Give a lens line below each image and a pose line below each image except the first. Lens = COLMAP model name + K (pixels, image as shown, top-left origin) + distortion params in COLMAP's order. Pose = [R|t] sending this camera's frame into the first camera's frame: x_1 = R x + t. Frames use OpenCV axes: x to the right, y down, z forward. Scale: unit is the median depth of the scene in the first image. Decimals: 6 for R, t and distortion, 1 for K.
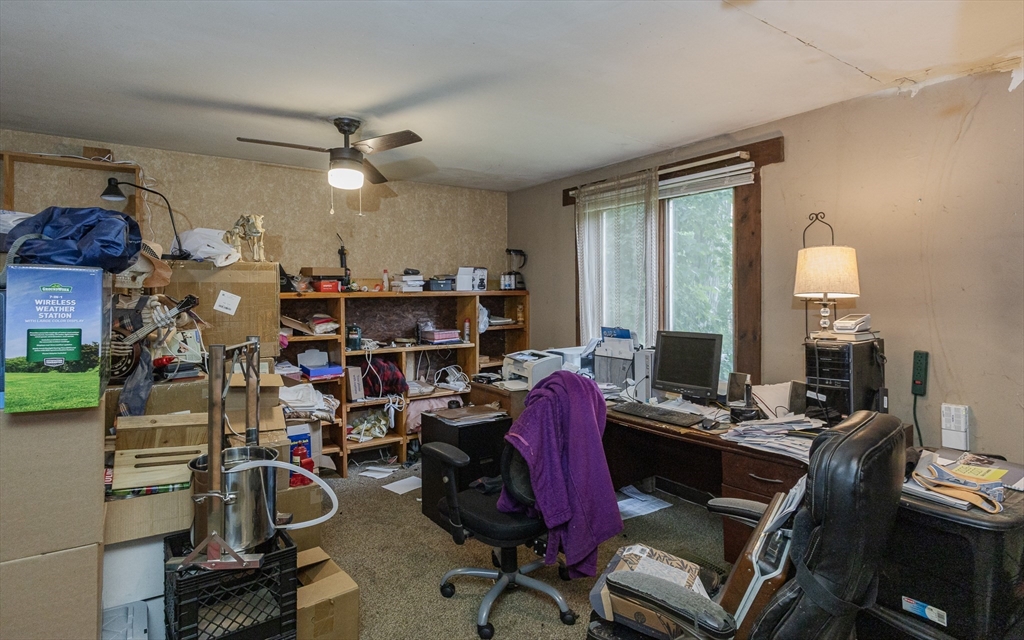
lens RADIAL K [[543.6, 0, 512.6], [0, 543.6, 295.3], [0, 0, 1]] dist [0.001208, 0.000232]
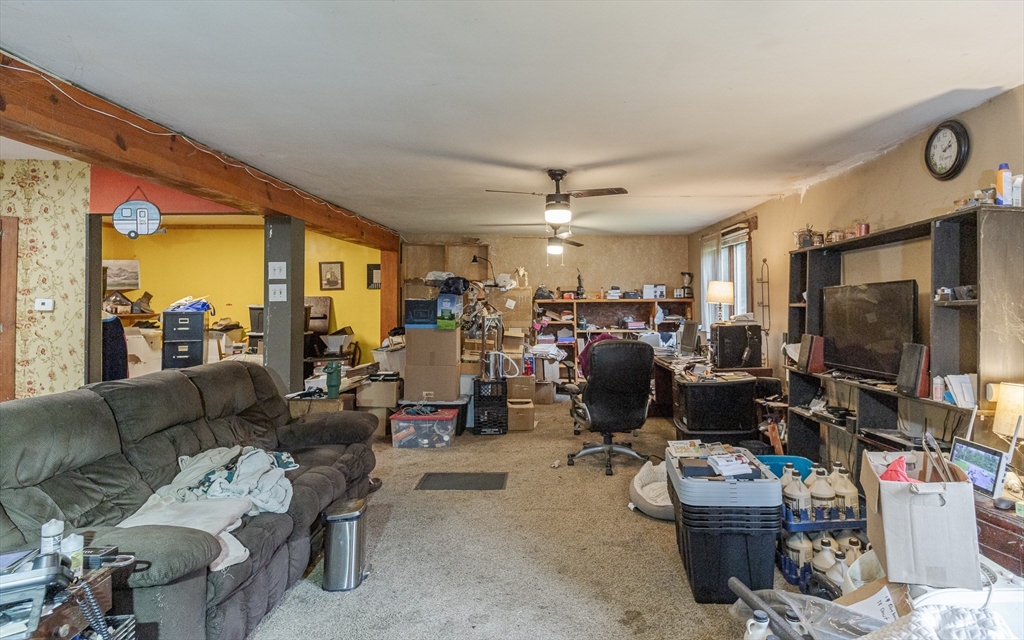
lens RADIAL K [[547.9, 0, 564.6], [0, 547.9, 291.5], [0, 0, 1]] dist [-0.000683, -0.000134]
pose [[0.842127, -0.001652, -0.539277, 0.697615], [-0.005892, 0.999907, -0.012264, -0.009591], [0.539248, 0.013505, 0.842039, -0.652688]]
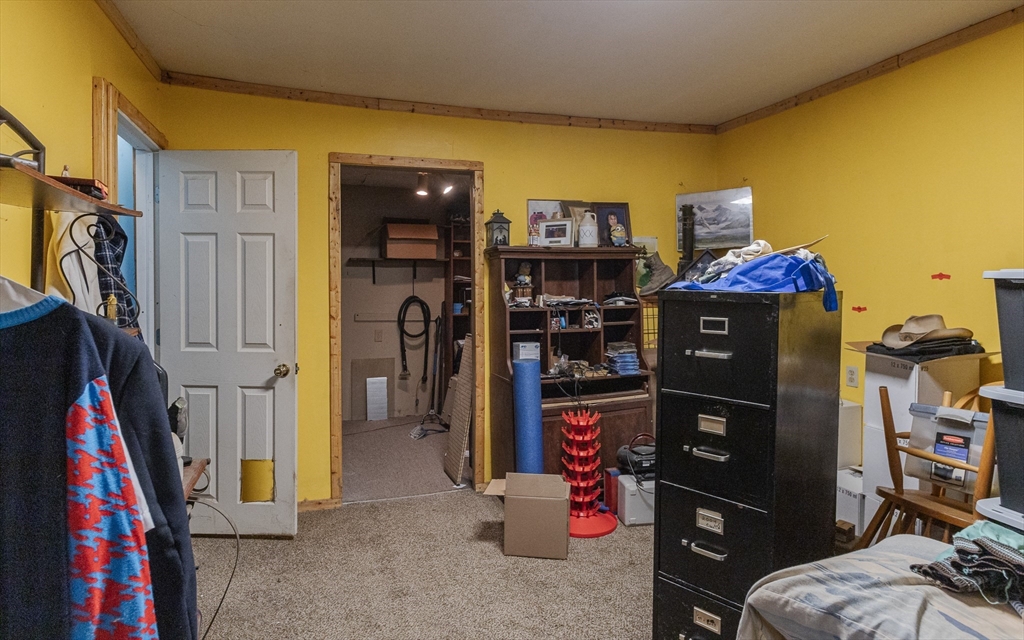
lens RADIAL K [[543.6, 0, 512.6], [0, 543.6, 295.3], [0, 0, 1]] dist [0.001208, 0.000232]
pose [[-0.276881, 0.029173, -0.960461, -0.571592], [-0.004070, 0.999494, 0.031532, 0.024186], [0.960896, 0.012640, -0.276622, 0.024874]]
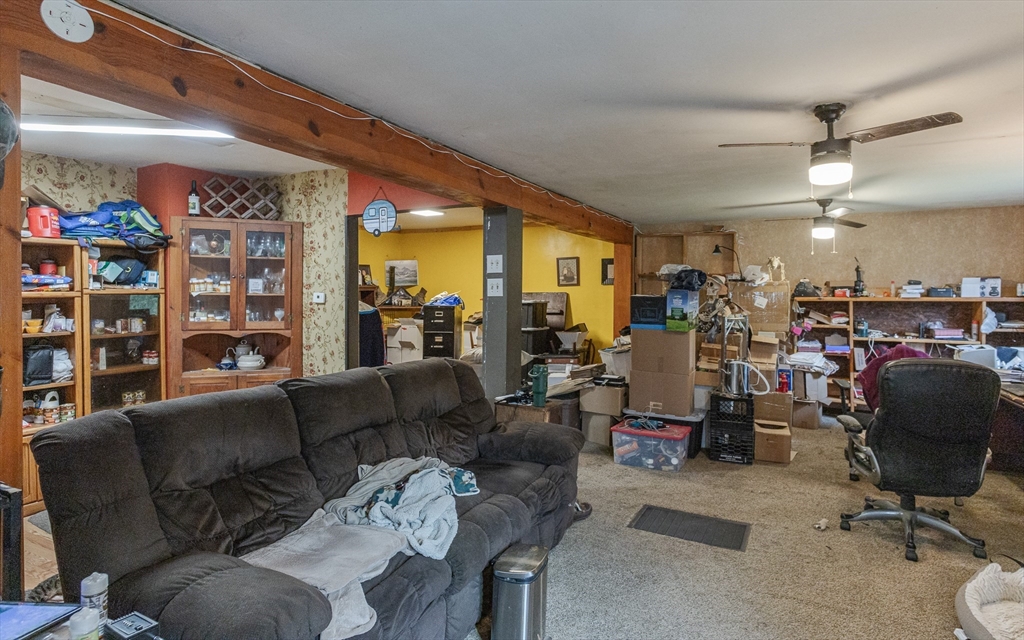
lens RADIAL K [[539.9, 0, 541.0], [0, 539.9, 300.8], [0, 0, 1]] dist [0.000878, -0.000067]
pose [[0.484060, 0.018395, -0.874842, 0.568680], [-0.011699, 0.999826, 0.014550, -0.007636], [0.874957, 0.003191, 0.484191, -0.464051]]
